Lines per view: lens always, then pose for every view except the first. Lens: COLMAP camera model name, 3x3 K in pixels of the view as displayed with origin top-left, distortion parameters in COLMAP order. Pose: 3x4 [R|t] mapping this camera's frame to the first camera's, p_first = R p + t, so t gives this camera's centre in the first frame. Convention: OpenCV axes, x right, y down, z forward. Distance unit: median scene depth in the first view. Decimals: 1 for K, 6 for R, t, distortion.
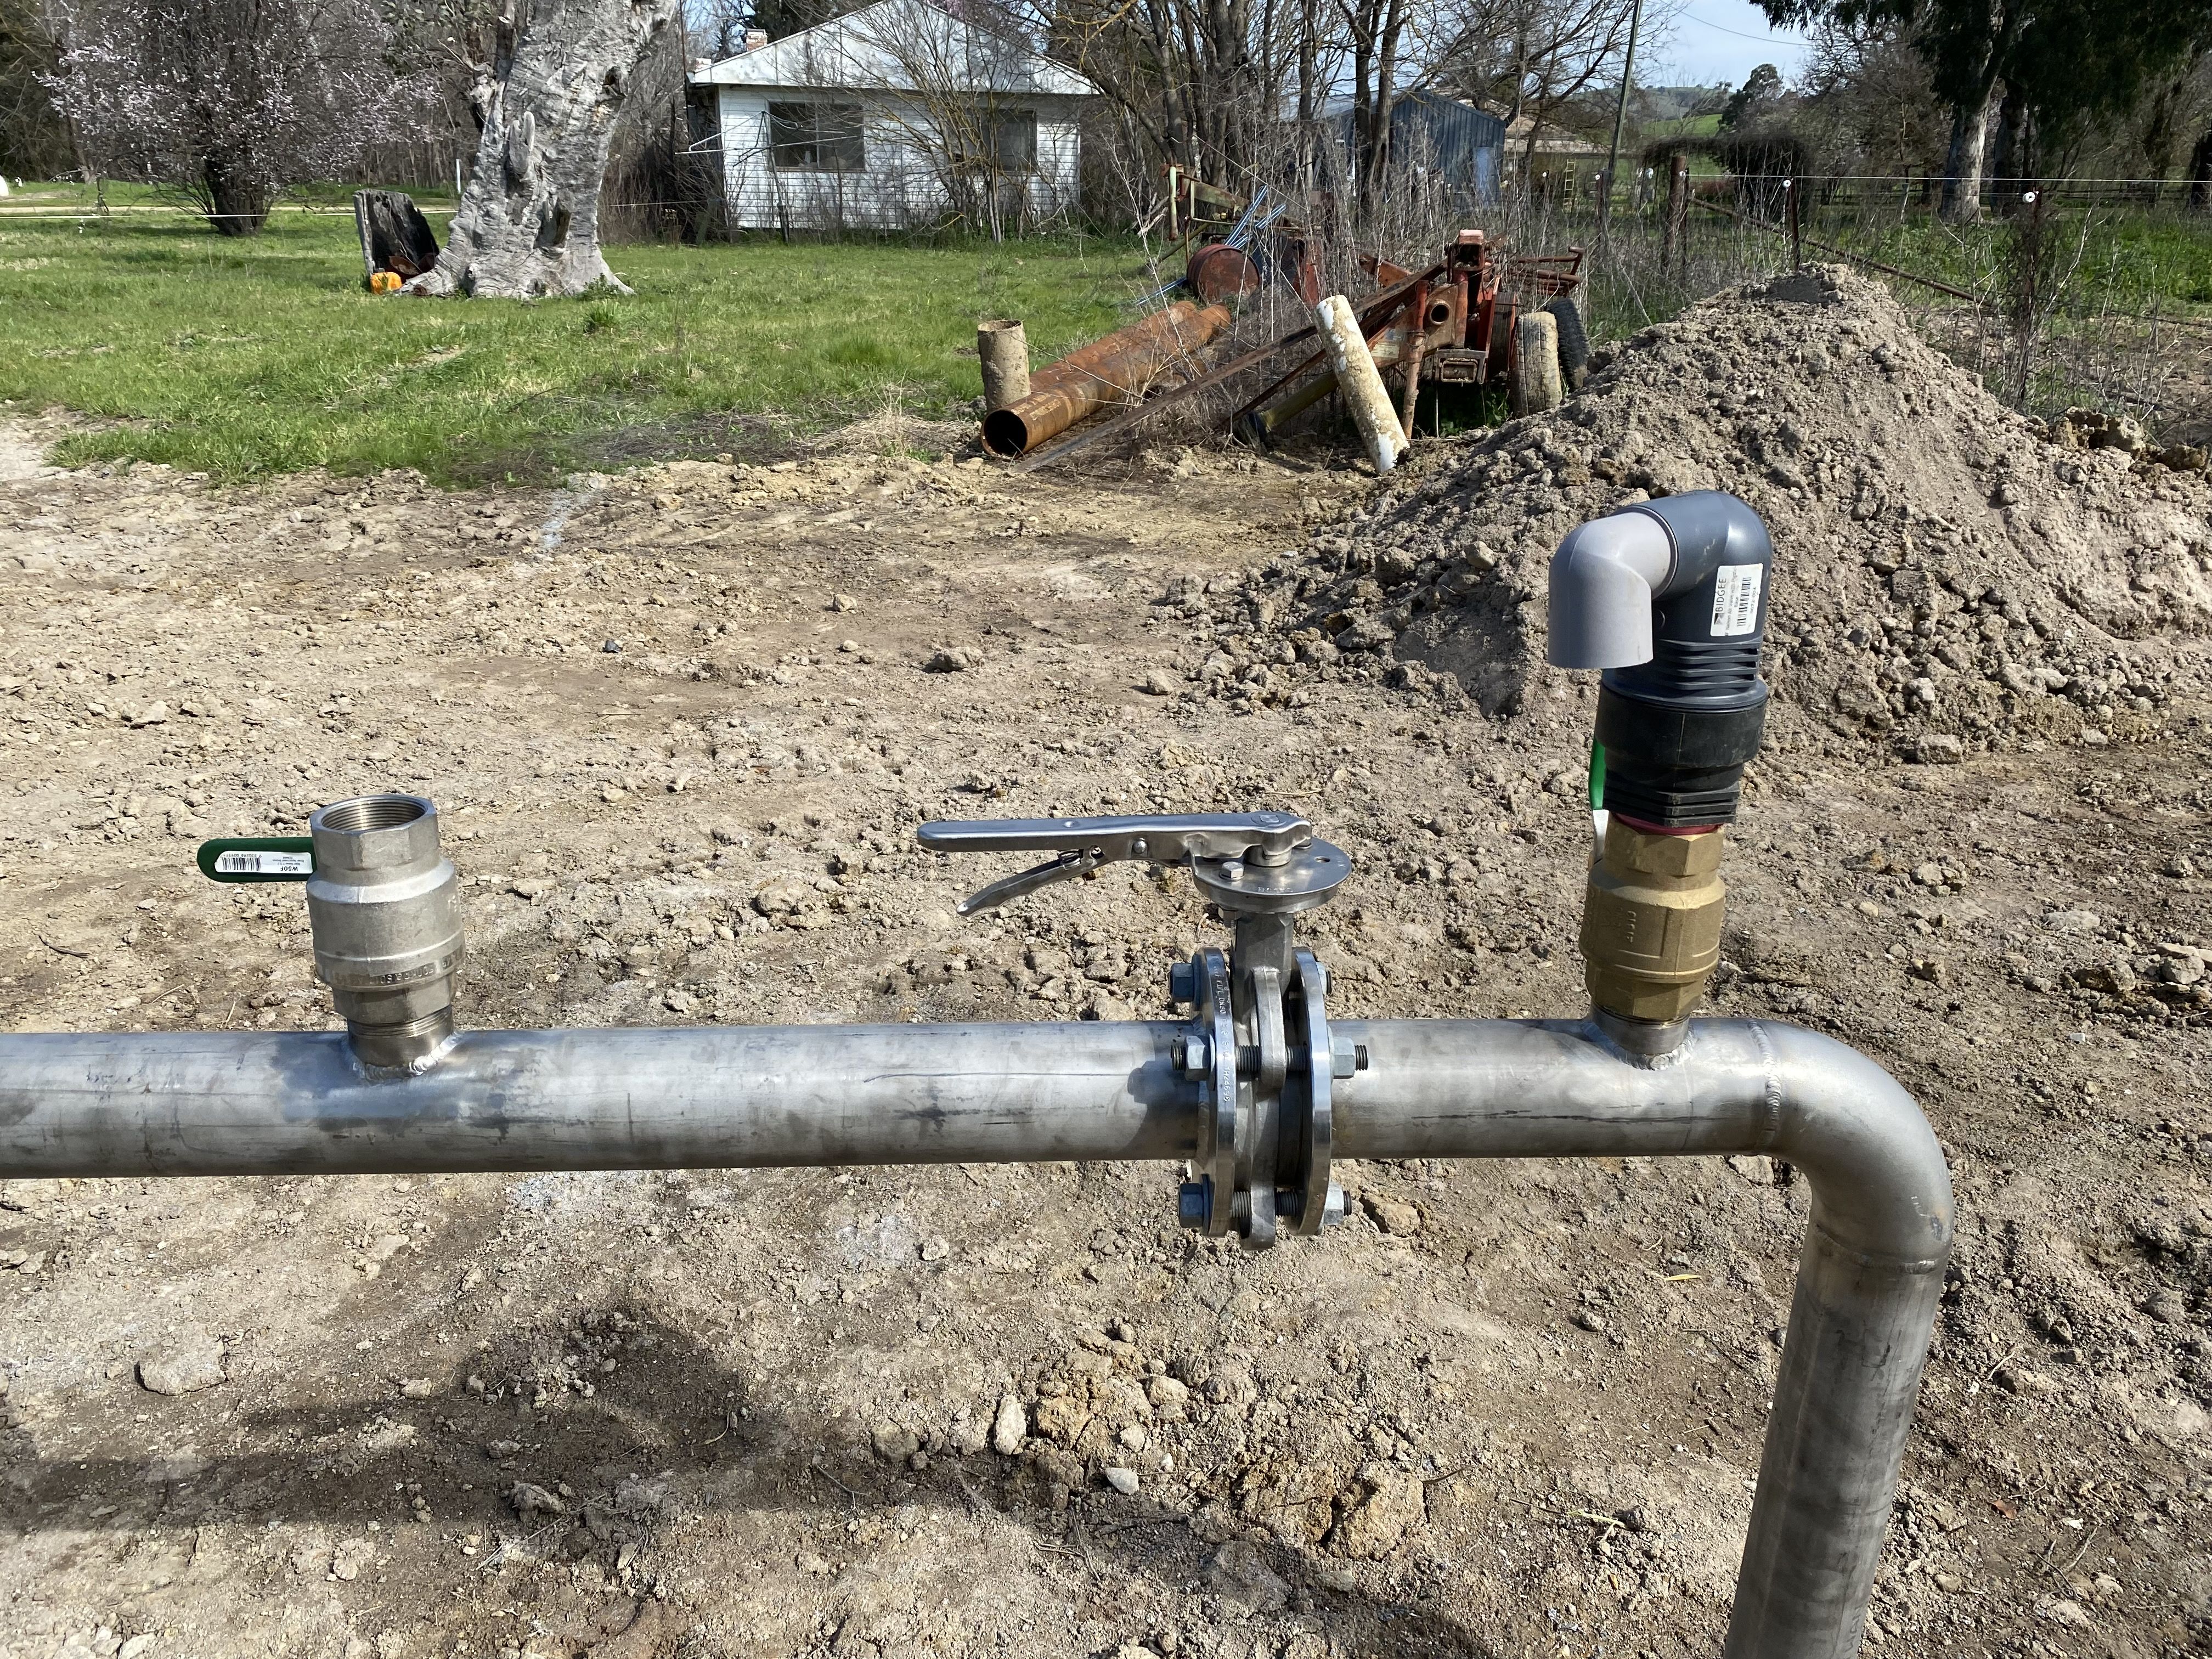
lens RADIAL K [[1716.2, 0, 1111.6], [0, 1716.2, 840.9], [0, 0, 1]] dist [0.053258, -0.078378]
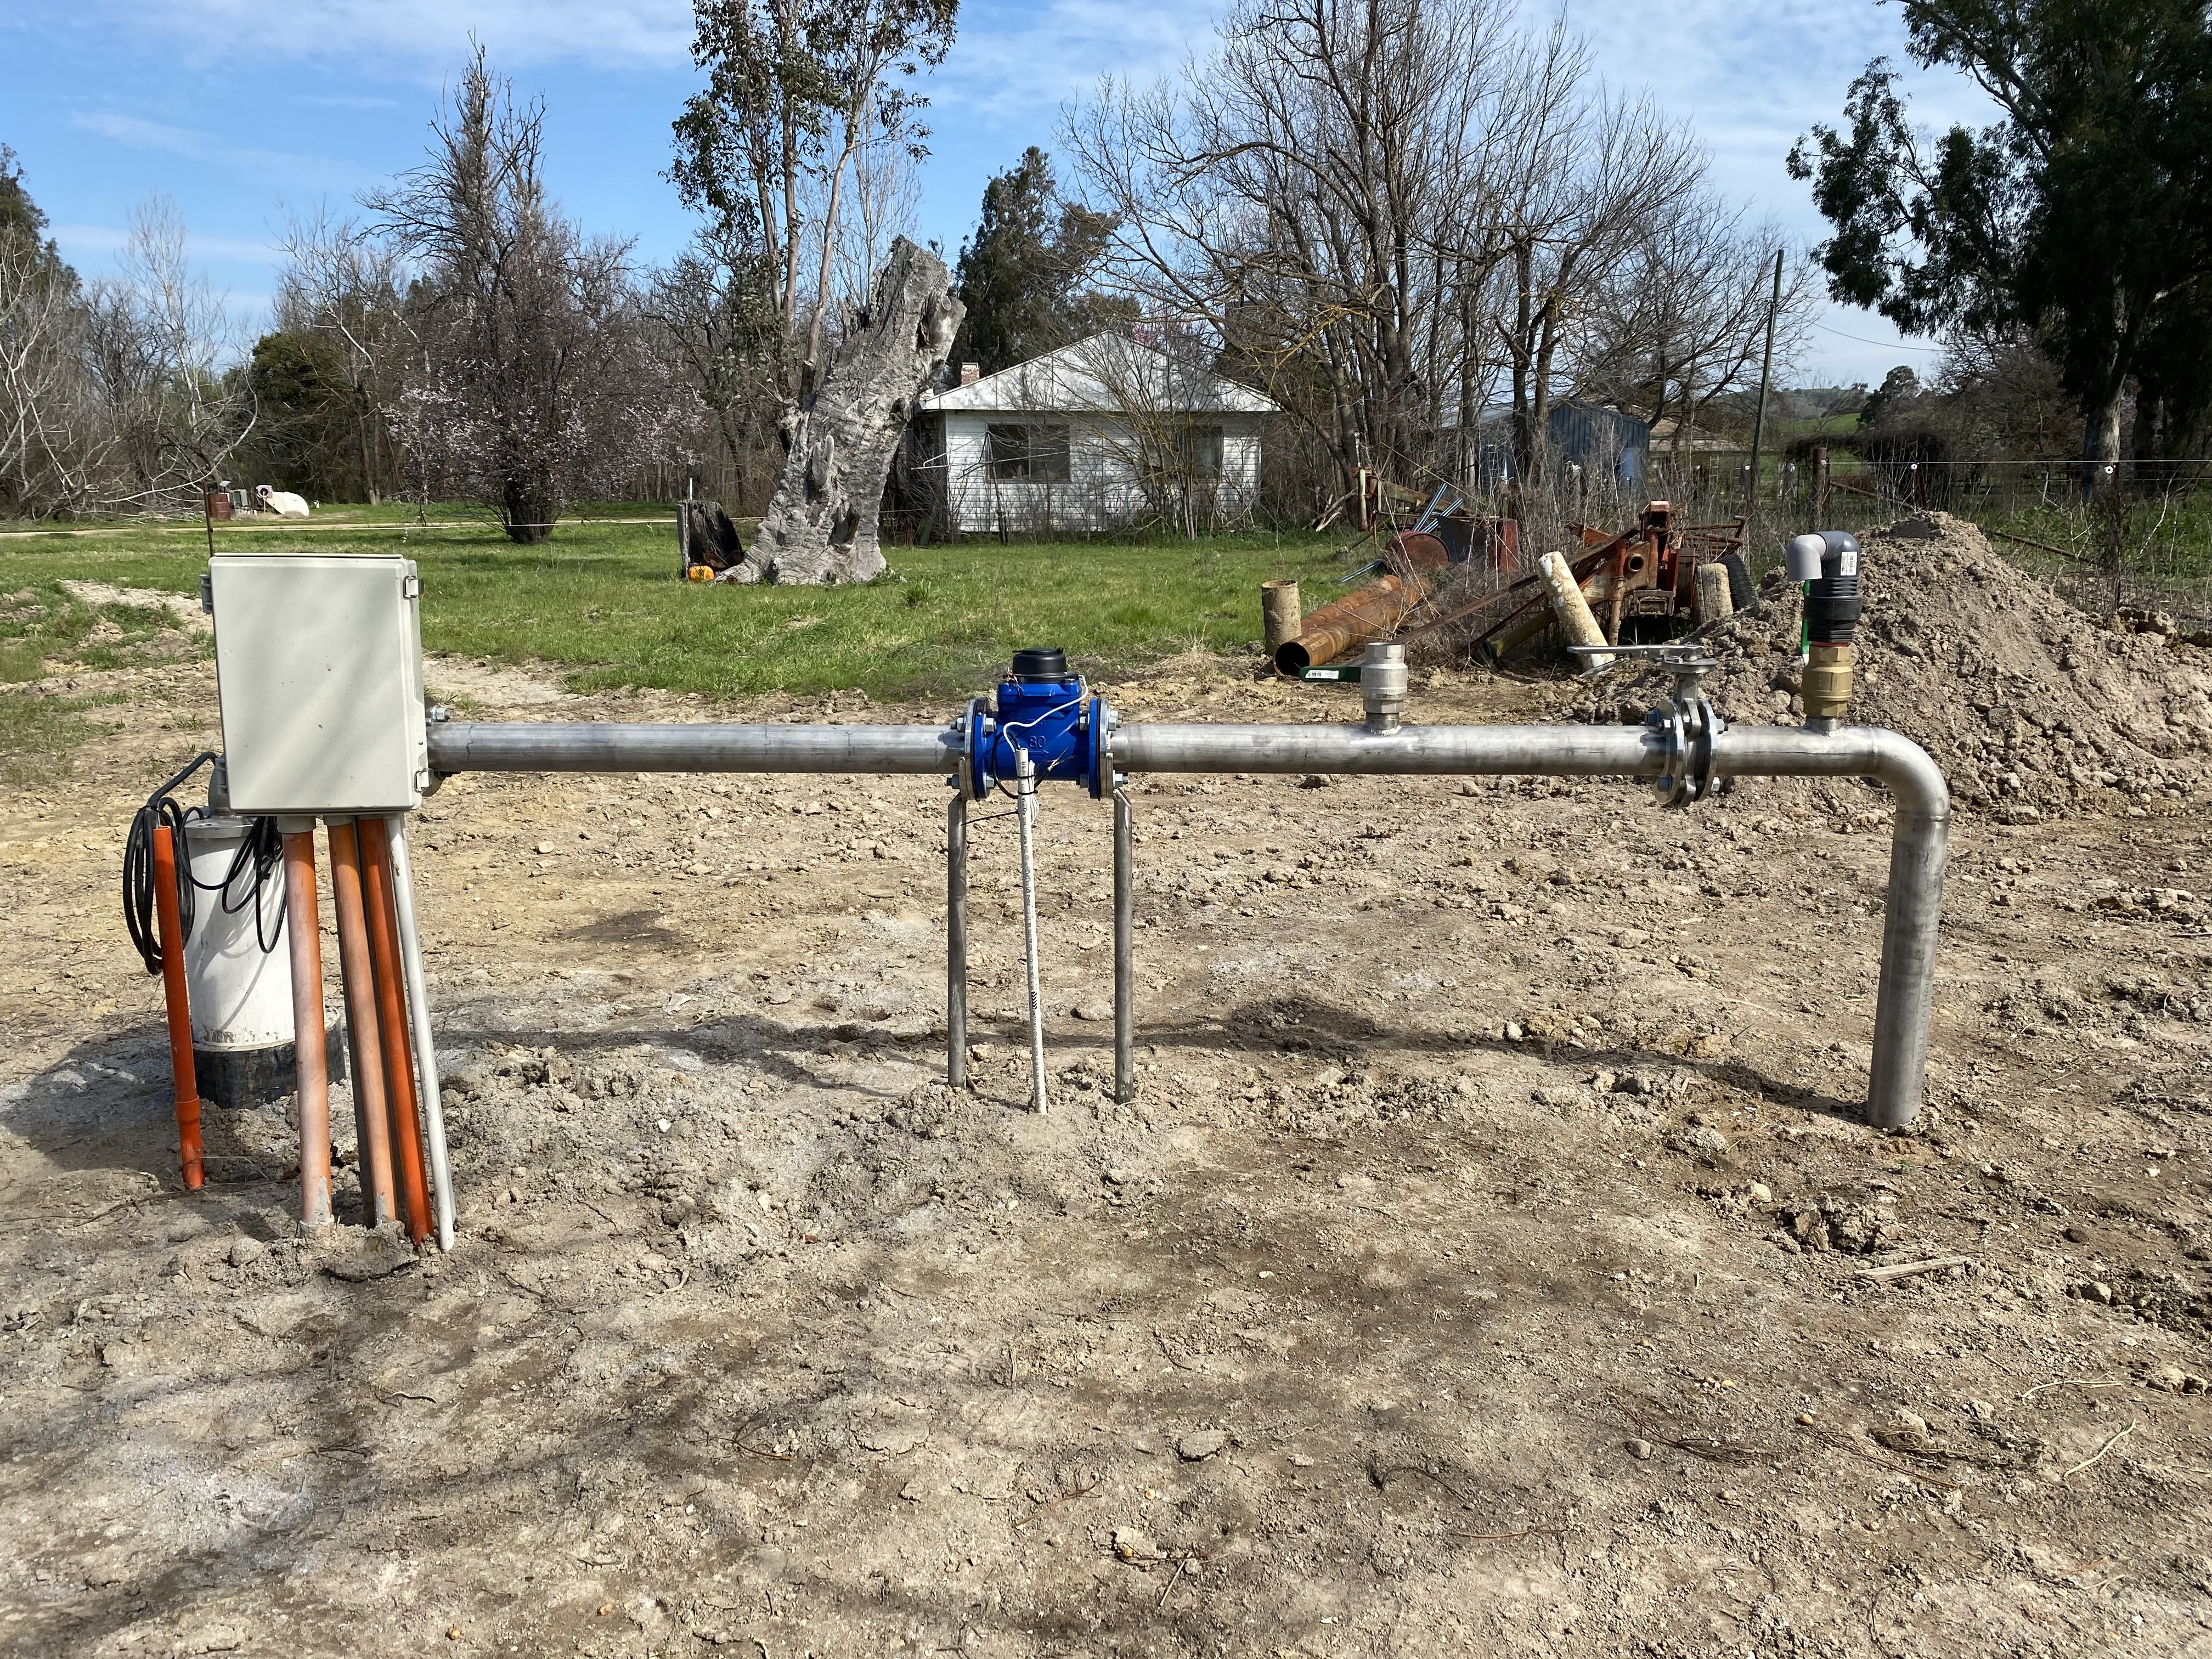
lens RADIAL K [[1716.2, 0, 1119.0], [0, 1716.2, 840.7], [0, 0, 1]] dist [0.053258, -0.078378]
pose [[0.996558, -0.002156, -0.082866, -0.138307], [-0.011336, 0.986725, -0.162005, 0.175438], [0.082116, 0.162387, 0.983304, -0.418321]]
